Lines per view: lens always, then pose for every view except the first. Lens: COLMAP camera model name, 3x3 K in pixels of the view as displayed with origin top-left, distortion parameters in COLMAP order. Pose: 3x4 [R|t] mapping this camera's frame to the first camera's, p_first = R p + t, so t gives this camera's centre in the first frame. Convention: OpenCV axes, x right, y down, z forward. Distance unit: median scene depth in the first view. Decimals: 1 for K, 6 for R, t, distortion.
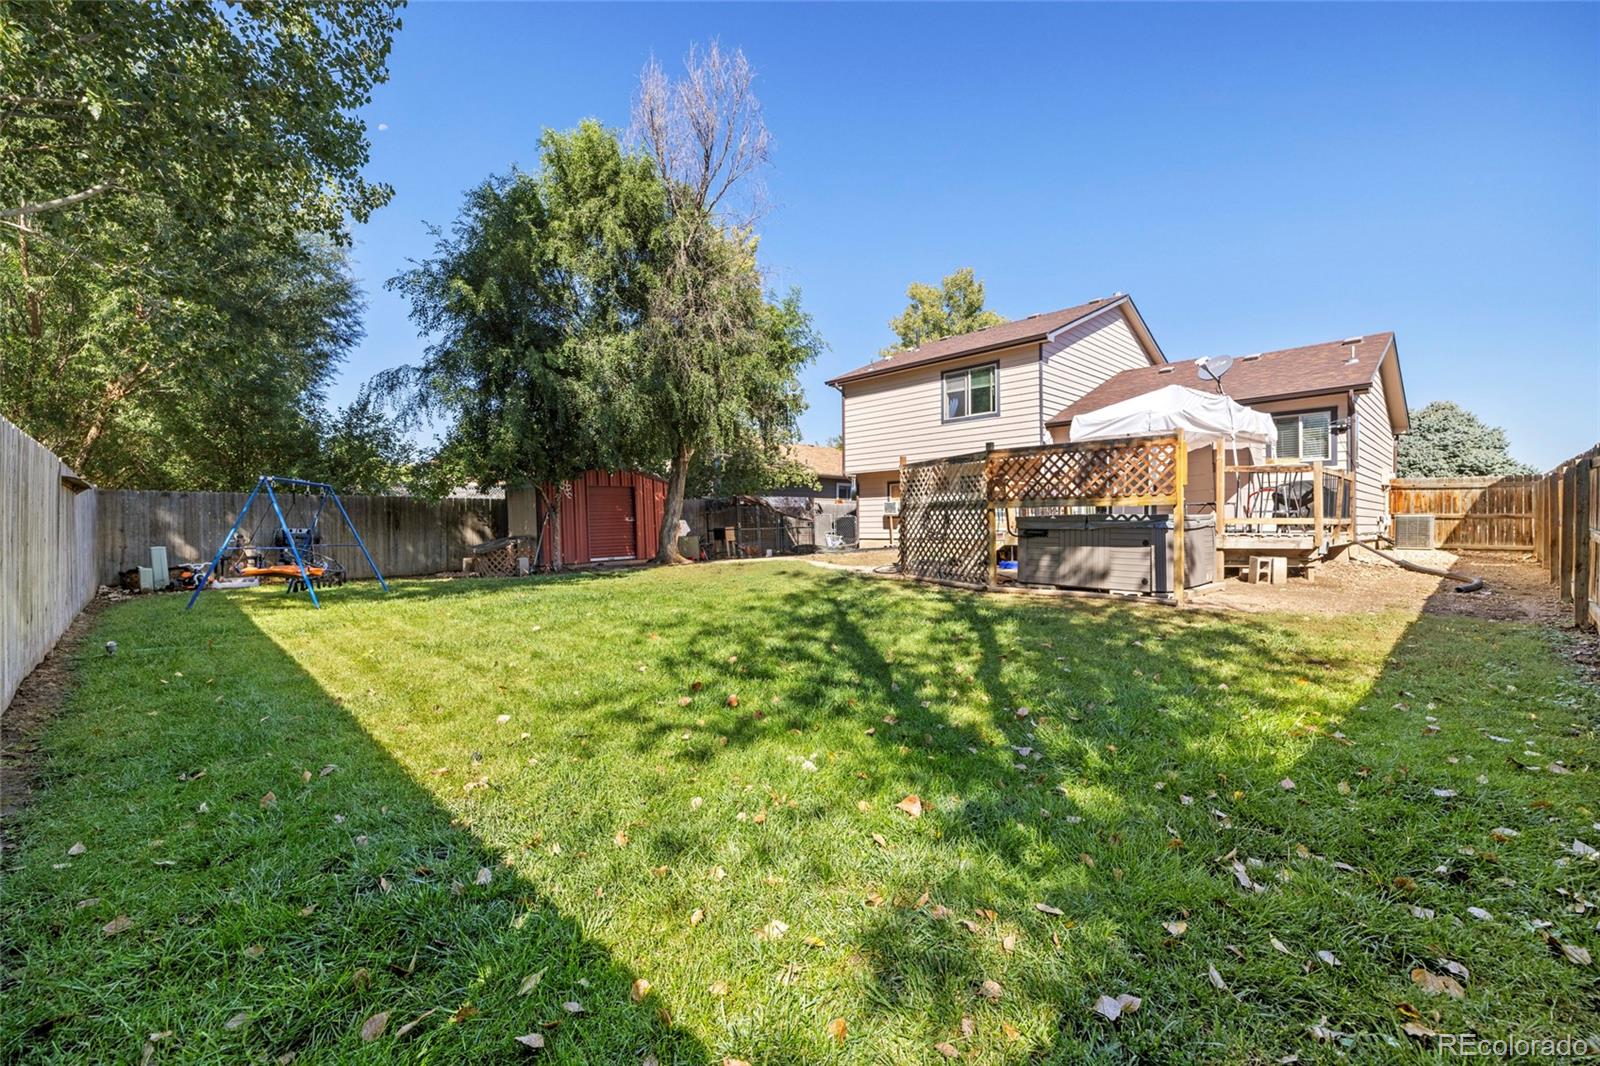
lens RADIAL K [[674.0, 0, 798.0], [0, 674.0, 515.2], [0, 0, 1]] dist [-0.001108, 0.000974]
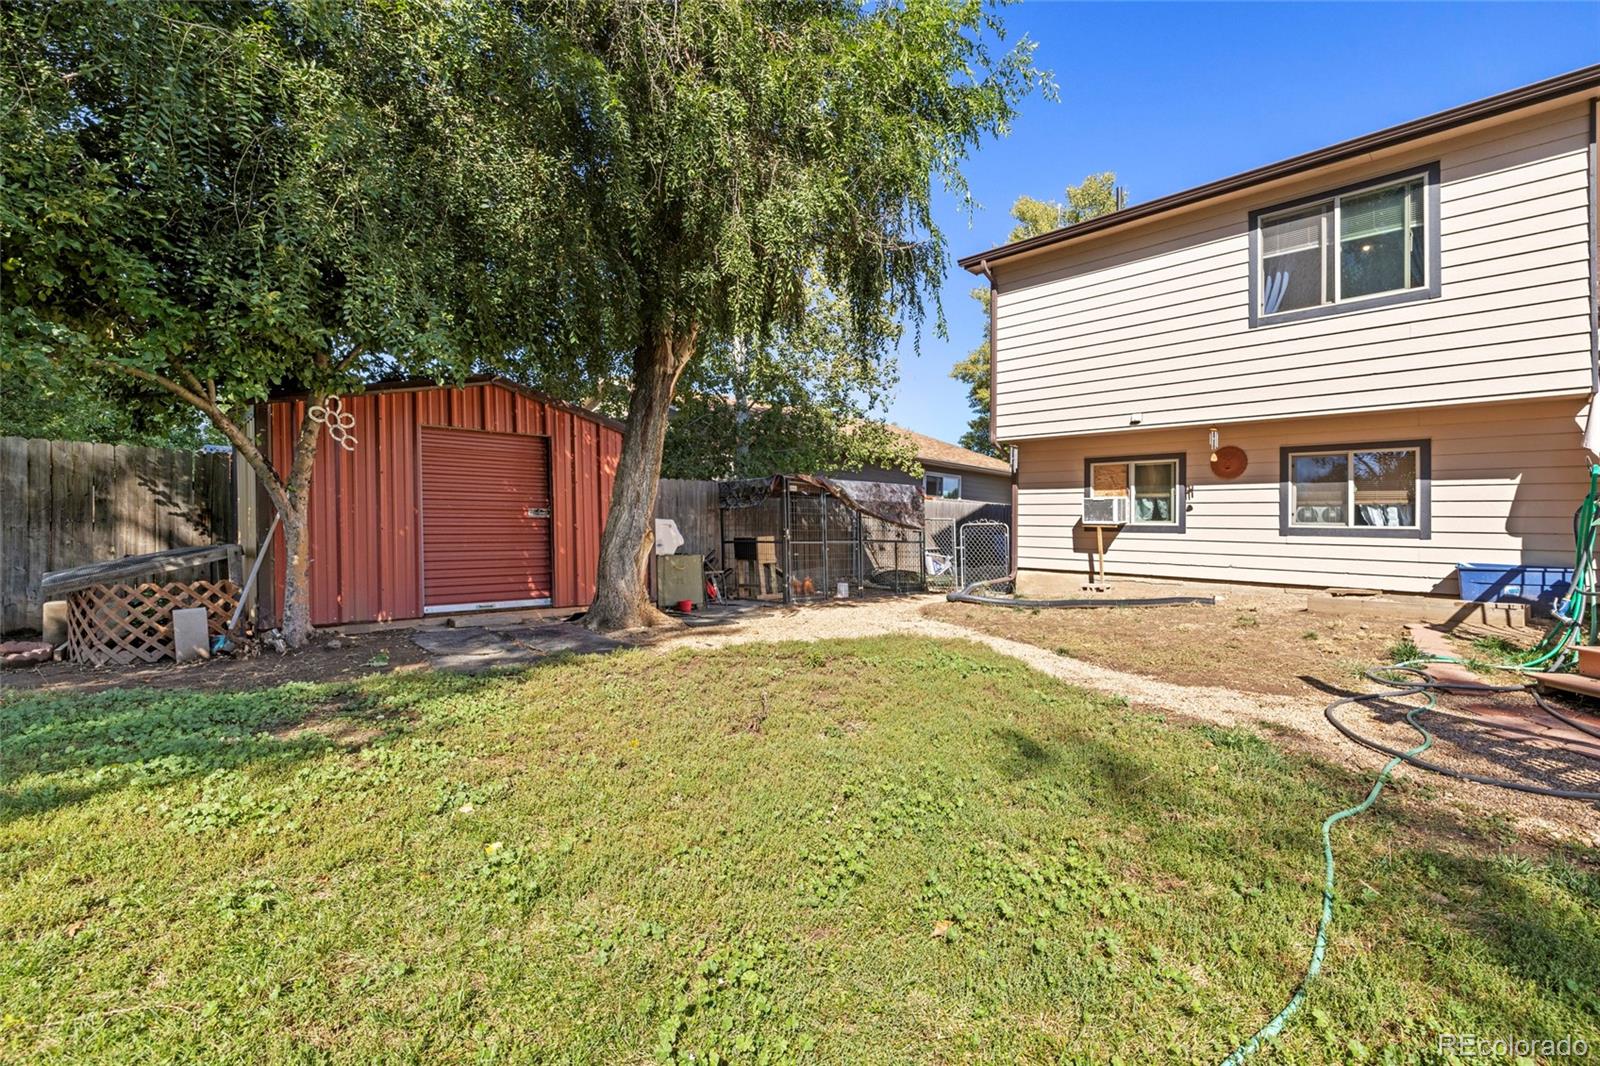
lens RADIAL K [[695.2, 0, 822.3], [0, 695.2, 514.0], [0, 0, 1]] dist [-0.002553, 0.000012]
pose [[0.999318, 0.036930, 0.000853, -0.071860], [-0.036925, 0.999305, -0.005125, 0.002299], [-0.001042, 0.005090, 0.999987, 0.569941]]
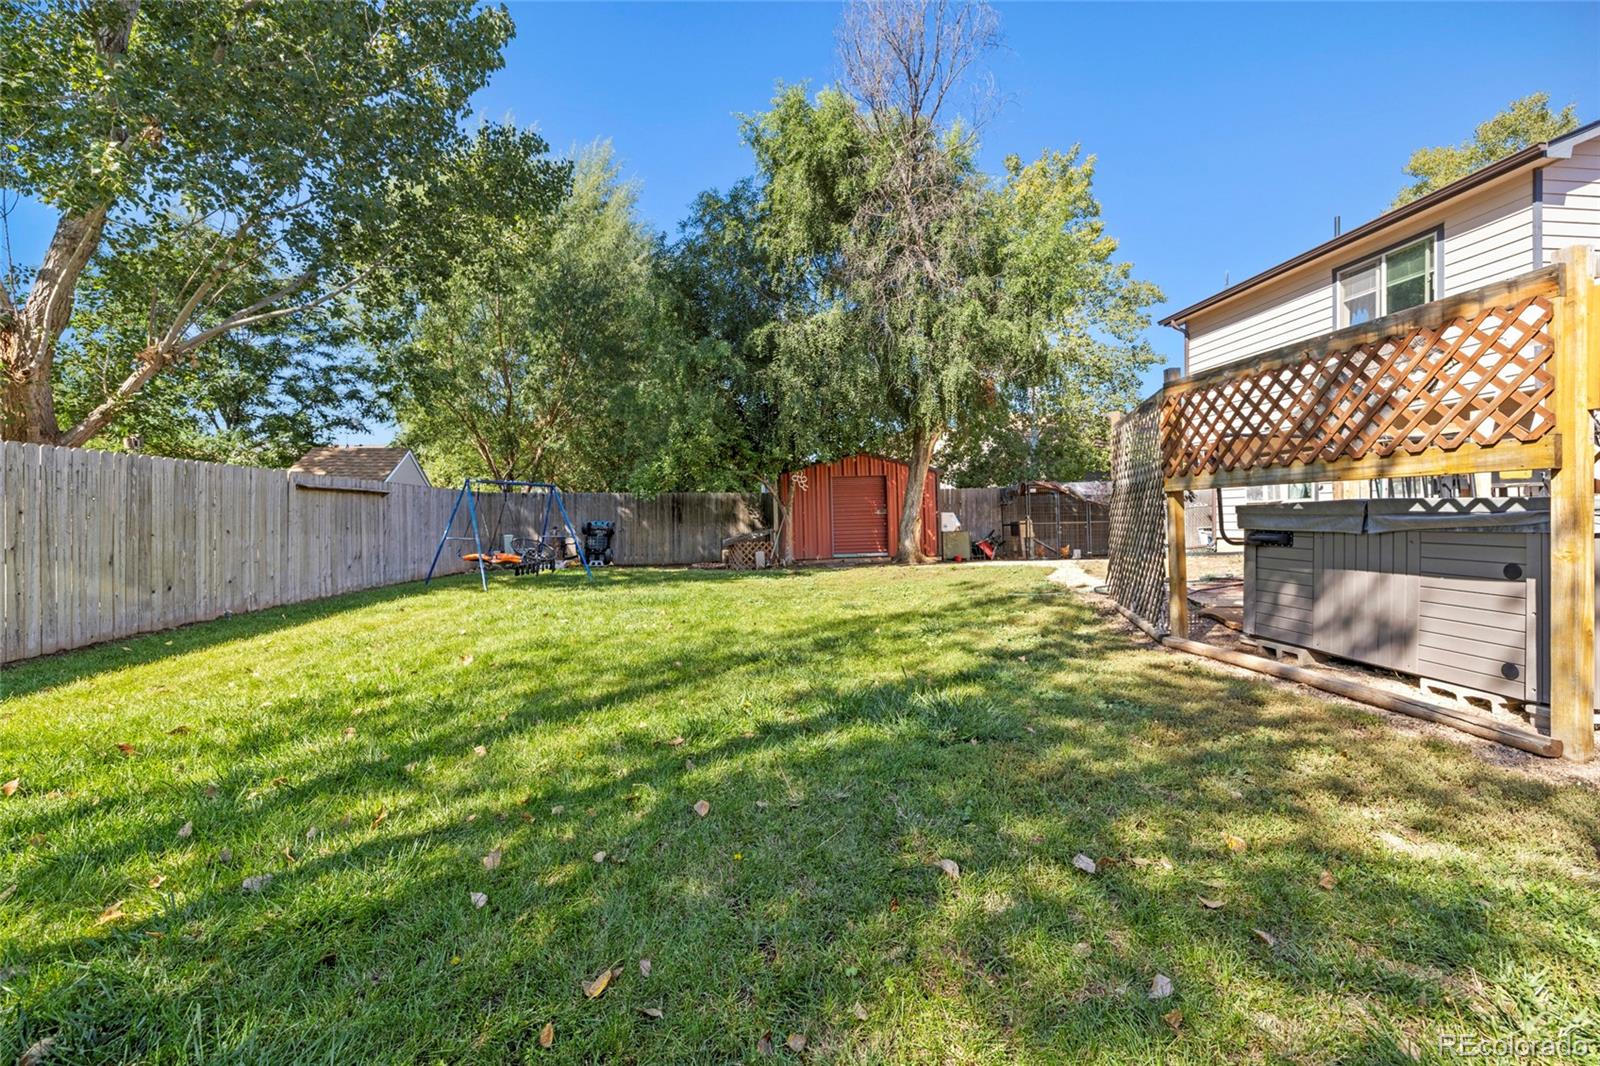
lens RADIAL K [[674.0, 0, 798.0], [0, 674.0, 515.2], [0, 0, 1]] dist [-0.001108, 0.000974]
pose [[0.784608, -0.000283, -0.619992, 0.223862], [0.007617, 0.999929, 0.009182, 0.001397], [0.619945, -0.011927, 0.784555, 0.228156]]
